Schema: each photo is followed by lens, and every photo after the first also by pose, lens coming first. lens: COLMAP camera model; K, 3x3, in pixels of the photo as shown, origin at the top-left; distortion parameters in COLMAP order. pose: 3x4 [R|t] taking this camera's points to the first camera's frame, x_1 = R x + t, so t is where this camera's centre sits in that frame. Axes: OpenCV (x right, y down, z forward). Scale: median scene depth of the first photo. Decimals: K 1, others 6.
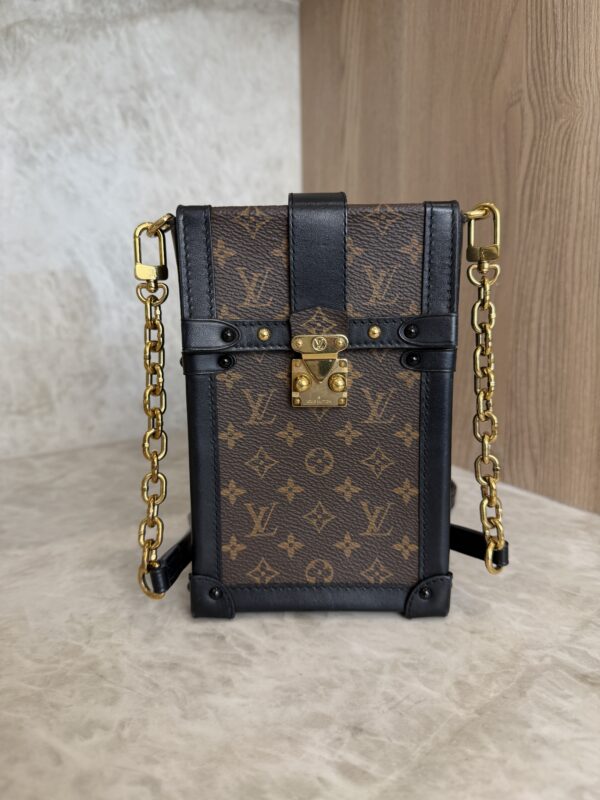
lens RADIAL K [[590.6, 0, 300.0], [0, 590.6, 400.0], [0, 0, 1]] dist [-0.033288, 0.004767]
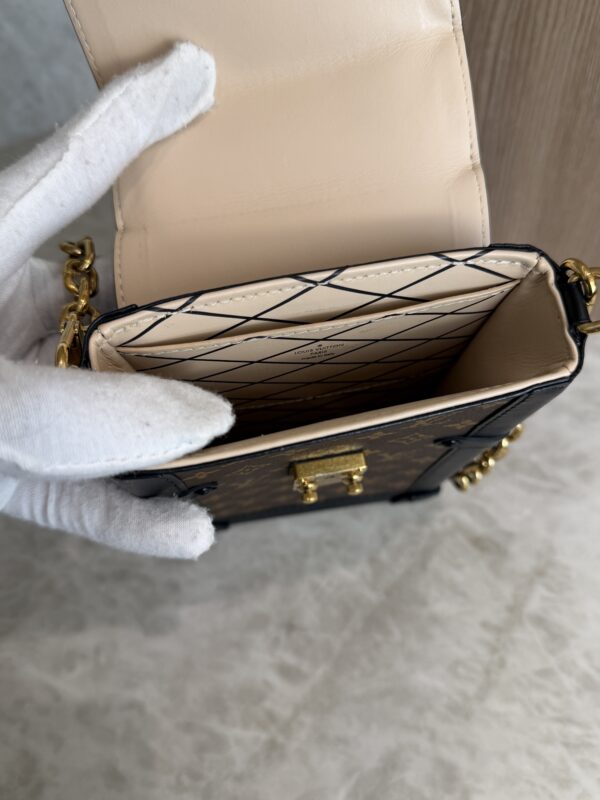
lens RADIAL K [[693.8, 0, 300.0], [0, 693.8, 400.0], [0, 0, 1]] dist [-0.047268, -0.011047]
pose [[0.987376, -0.129681, 0.090952, 0.030641], [0.039641, 0.758240, 0.650769, -0.481068], [-0.153356, -0.638948, 0.753809, 0.131031]]
